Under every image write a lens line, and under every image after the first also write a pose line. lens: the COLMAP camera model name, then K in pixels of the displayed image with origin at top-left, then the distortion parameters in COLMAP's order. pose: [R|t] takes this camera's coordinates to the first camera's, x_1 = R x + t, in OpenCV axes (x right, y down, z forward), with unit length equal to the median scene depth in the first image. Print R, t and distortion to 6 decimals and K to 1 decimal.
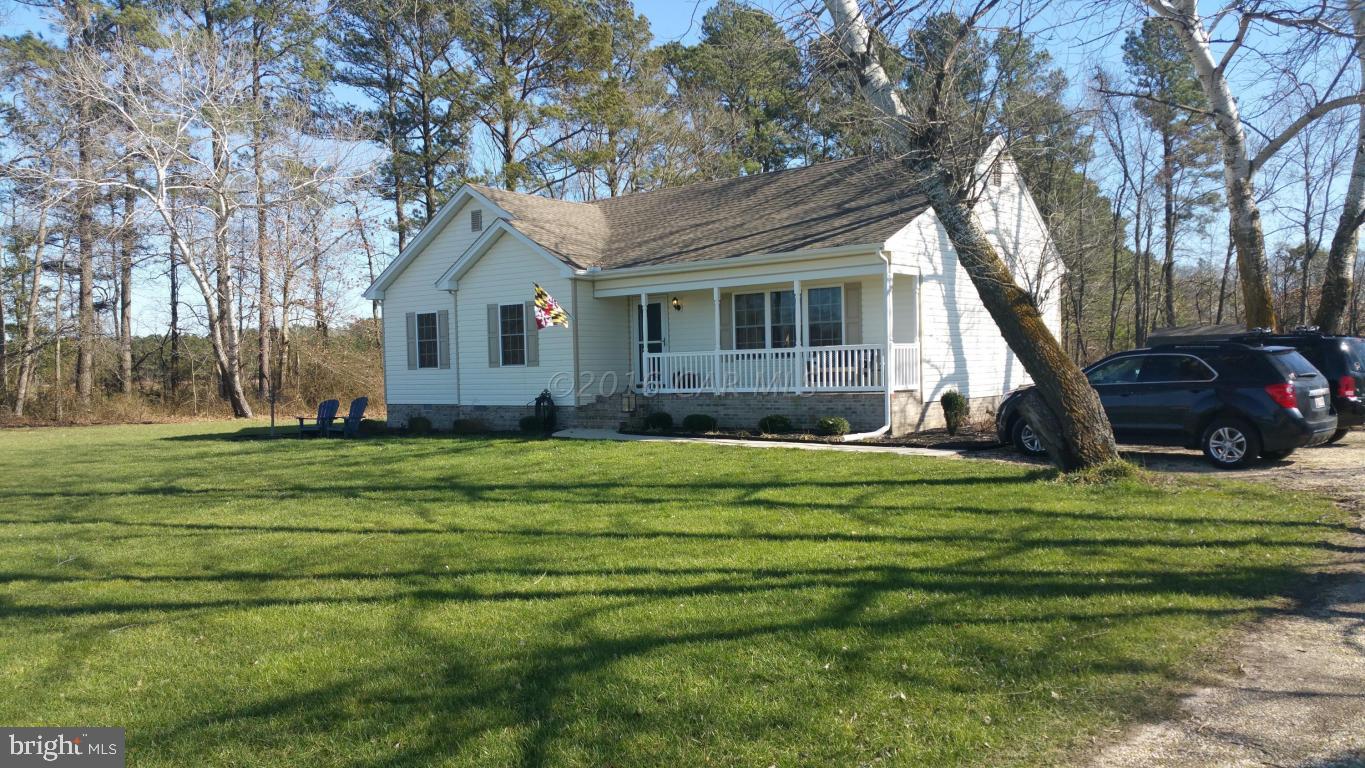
lens RADIAL K [[1098.5, 0, 686.4], [0, 1098.5, 374.6], [0, 0, 1]] dist [0.121121, -0.216602]
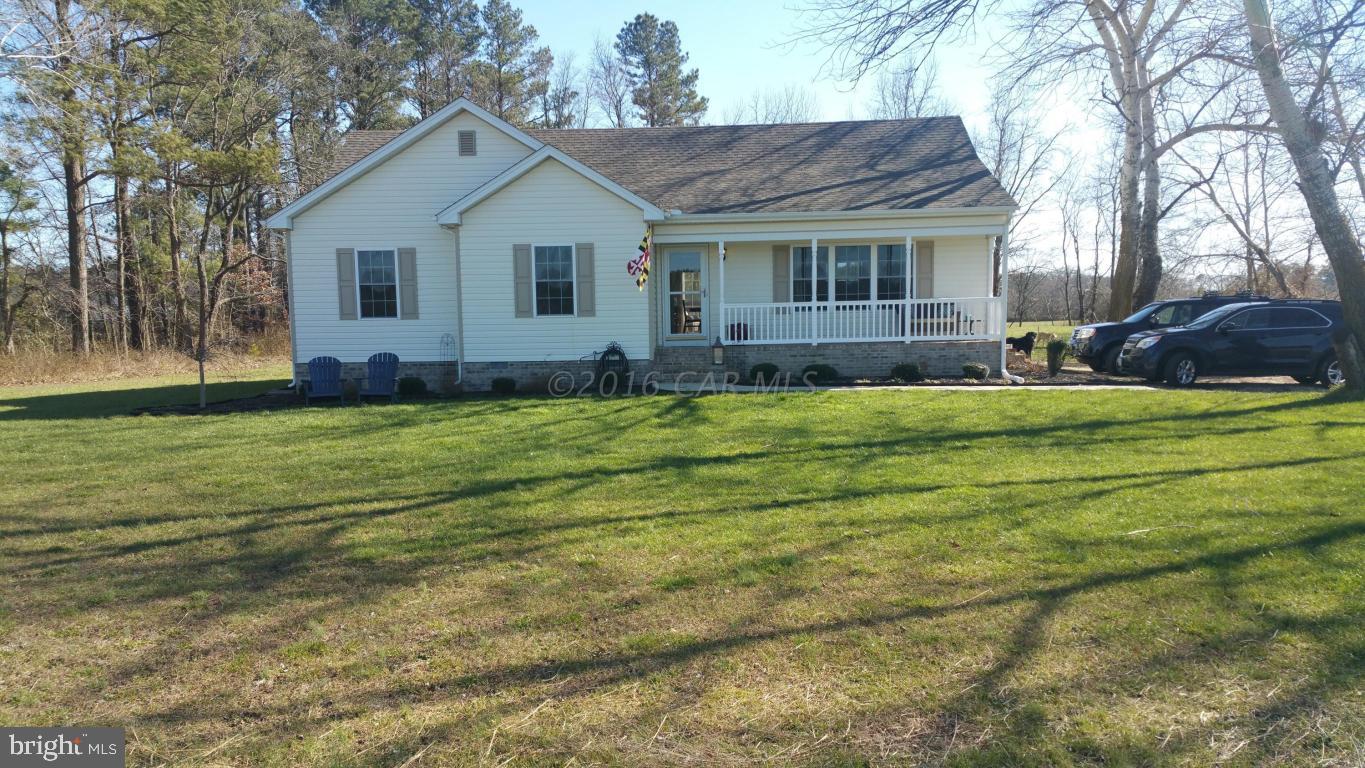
lens RADIAL K [[1098.5, 0, 703.0], [0, 1098.5, 402.2], [0, 0, 1]] dist [0.121121, -0.216602]
pose [[0.788816, -0.033064, 0.613739, -0.646015], [0.003379, 0.998770, 0.049464, 0.019134], [-0.614620, -0.036944, 0.787958, 0.249979]]
